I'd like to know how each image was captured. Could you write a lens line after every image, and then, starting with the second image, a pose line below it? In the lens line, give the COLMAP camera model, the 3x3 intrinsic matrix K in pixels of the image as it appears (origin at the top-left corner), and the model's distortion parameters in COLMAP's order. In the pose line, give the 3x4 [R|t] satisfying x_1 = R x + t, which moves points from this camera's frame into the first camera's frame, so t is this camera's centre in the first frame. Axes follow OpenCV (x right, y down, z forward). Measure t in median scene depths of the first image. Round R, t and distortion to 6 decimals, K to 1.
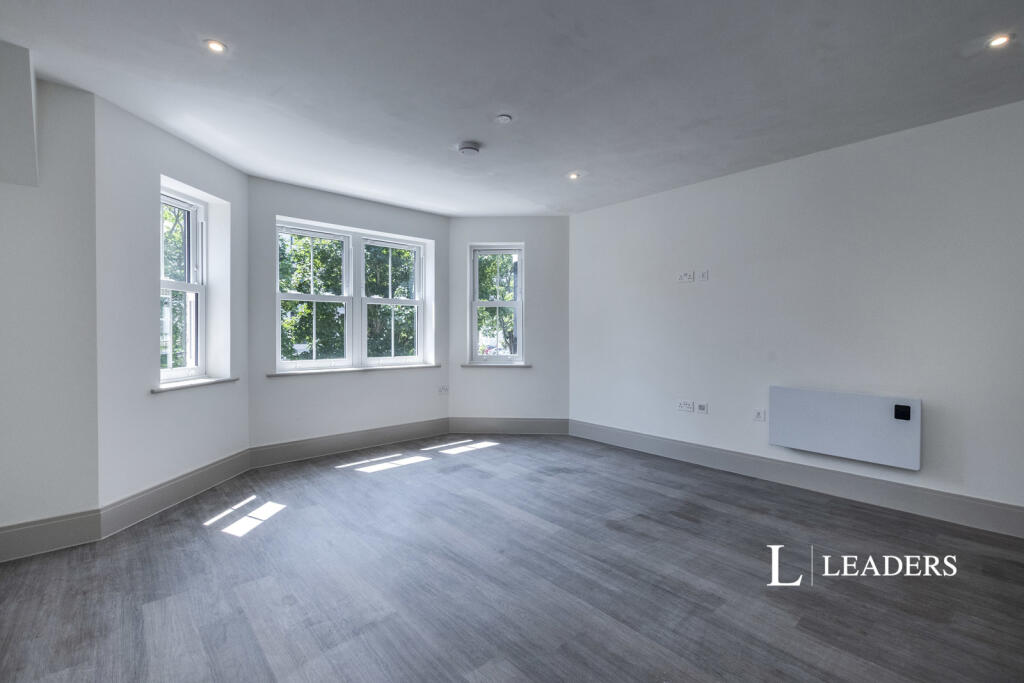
lens RADIAL K [[442.2, 0, 512.0], [0, 442.2, 341.5], [0, 0, 1]] dist [0.001409, 0.000034]
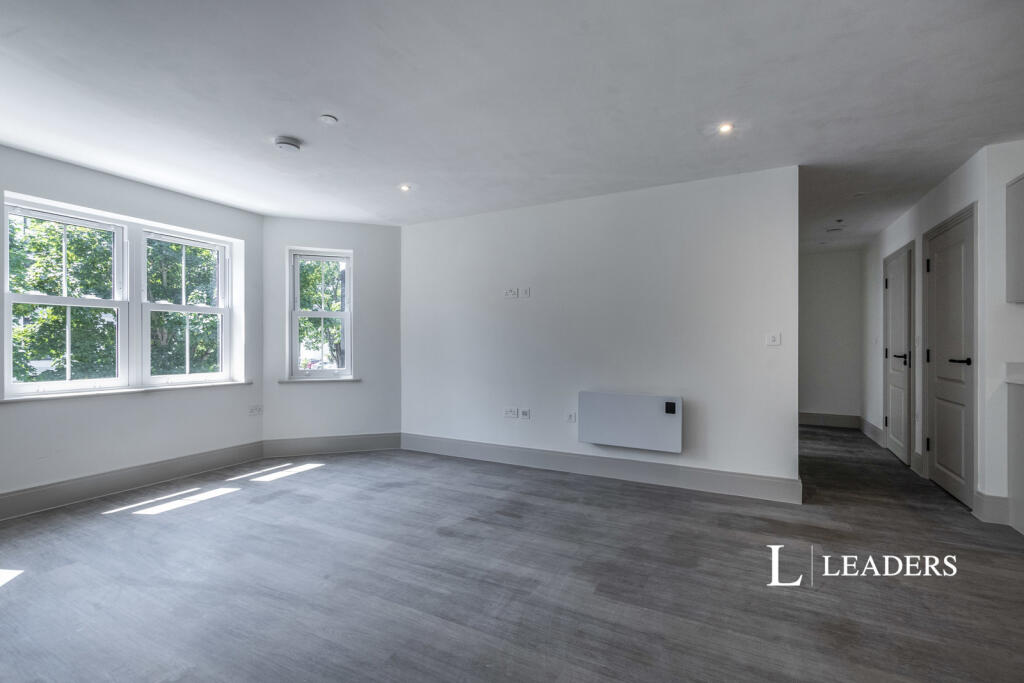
lens RADIAL K [[446.0, 0, 510.9], [0, 446.0, 347.8], [0, 0, 1]] dist [0.001643, -0.000147]
pose [[0.933662, -0.003445, 0.358140, 0.002909], [0.008288, 0.999894, -0.011990, 0.000154], [-0.358060, 0.014163, 0.933591, -0.025389]]
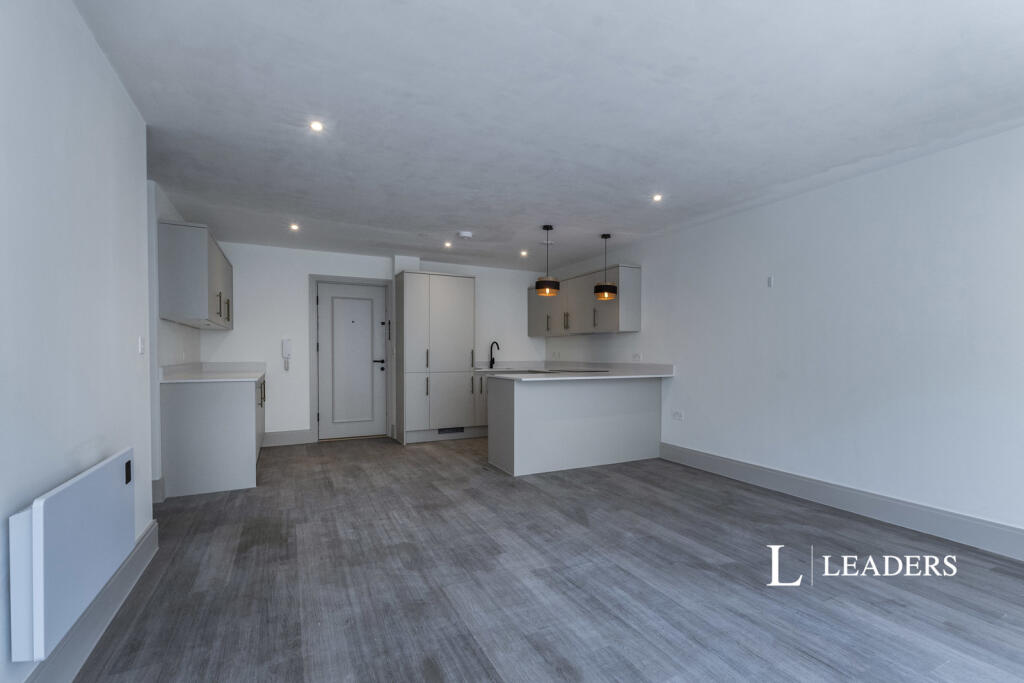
lens RADIAL K [[446.0, 0, 510.9], [0, 446.0, 347.8], [0, 0, 1]] dist [0.001643, -0.000147]
pose [[-0.962068, 0.000927, 0.272808, 0.106220], [0.002882, 0.999973, 0.006765, -0.028571], [-0.272794, 0.007295, -0.962045, 1.218492]]
